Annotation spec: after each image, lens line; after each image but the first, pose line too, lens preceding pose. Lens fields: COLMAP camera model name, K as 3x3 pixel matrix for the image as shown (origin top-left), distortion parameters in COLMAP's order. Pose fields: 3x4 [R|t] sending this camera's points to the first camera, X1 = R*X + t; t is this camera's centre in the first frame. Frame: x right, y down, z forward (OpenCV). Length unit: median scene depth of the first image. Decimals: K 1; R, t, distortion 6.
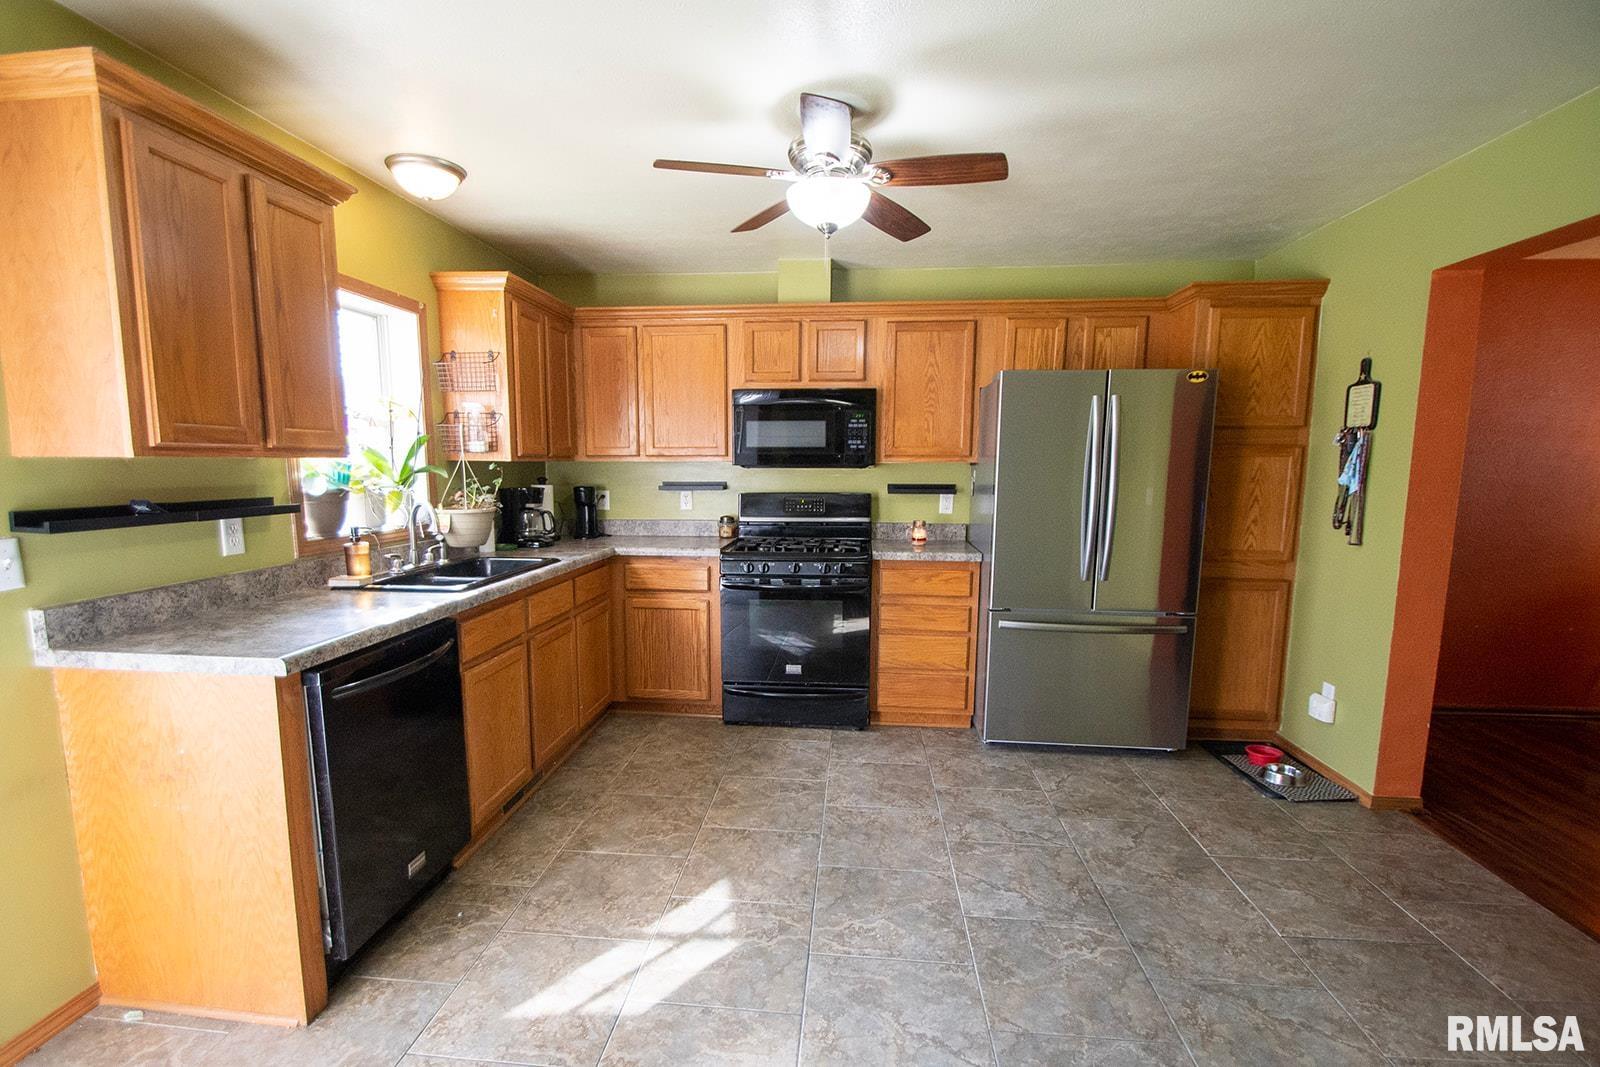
lens RADIAL K [[709.8, 0, 780.7], [0, 709.8, 556.8], [0, 0, 1]] dist [0.003121, -0.008805]
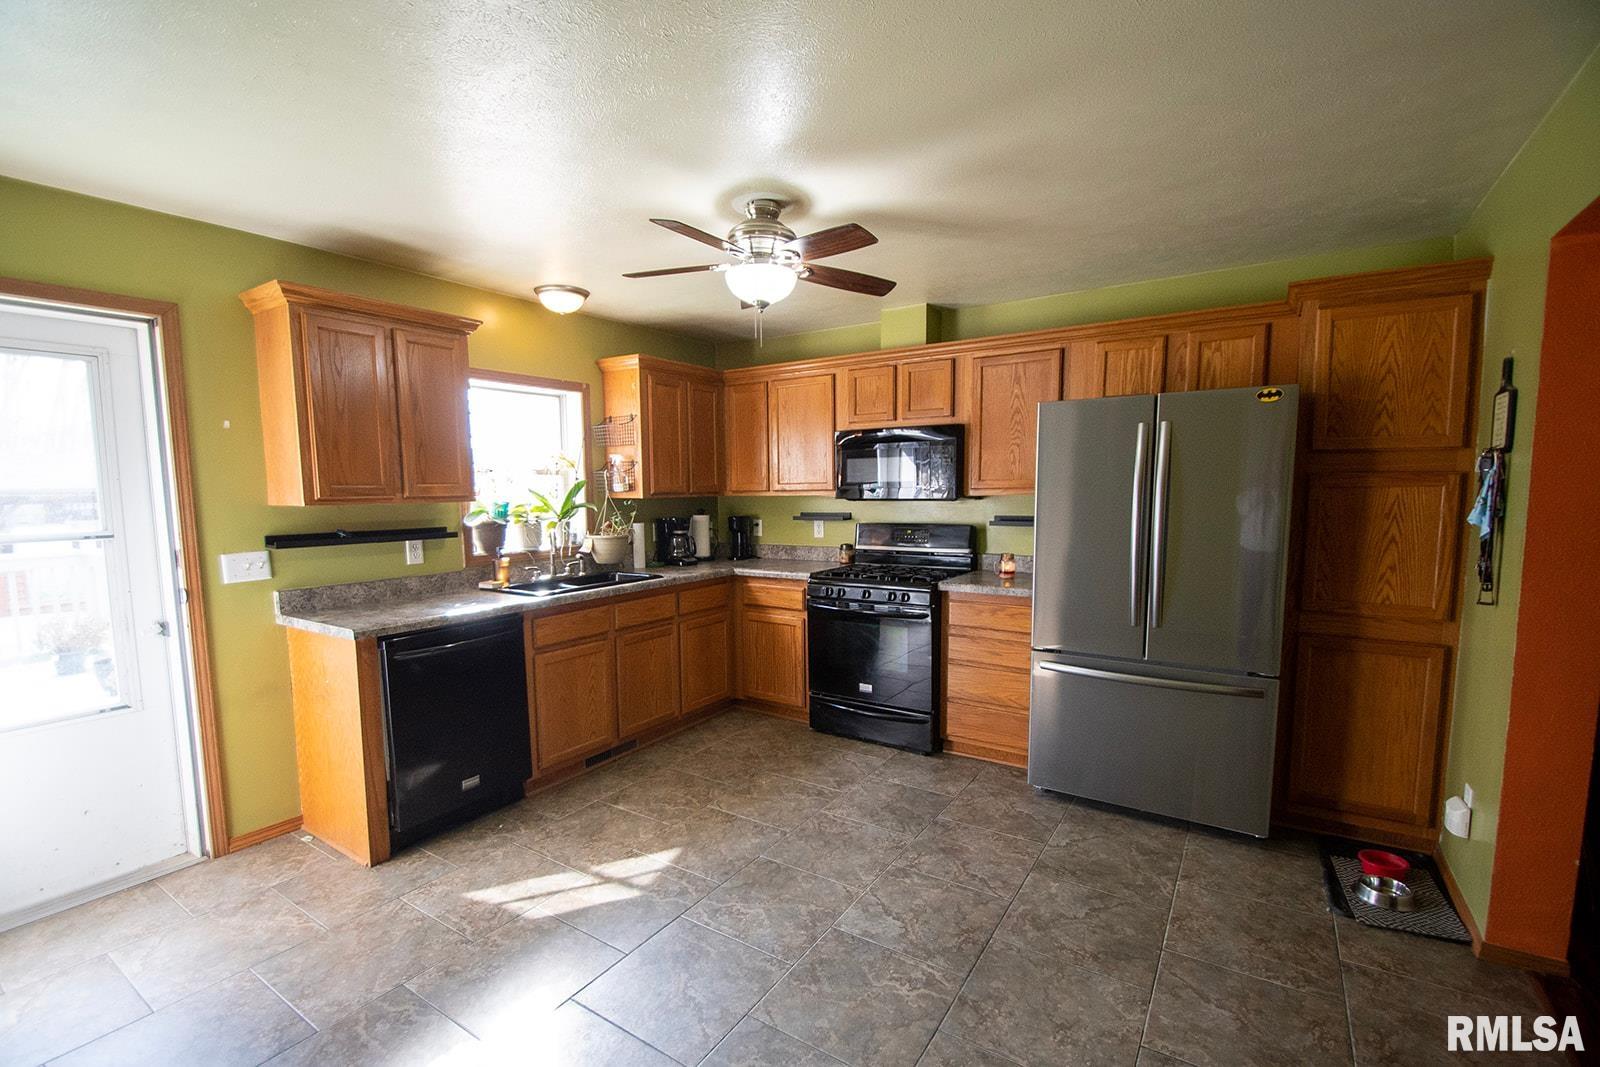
lens RADIAL K [[681.9, 0, 799.3], [0, 681.9, 554.8], [0, 0, 1]] dist [0.011325, -0.016287]
pose [[0.893985, 0.031057, -0.447019, 0.447763], [-0.044823, 0.998790, -0.020249, -0.020908], [0.445849, 0.038139, 0.894295, 0.025093]]
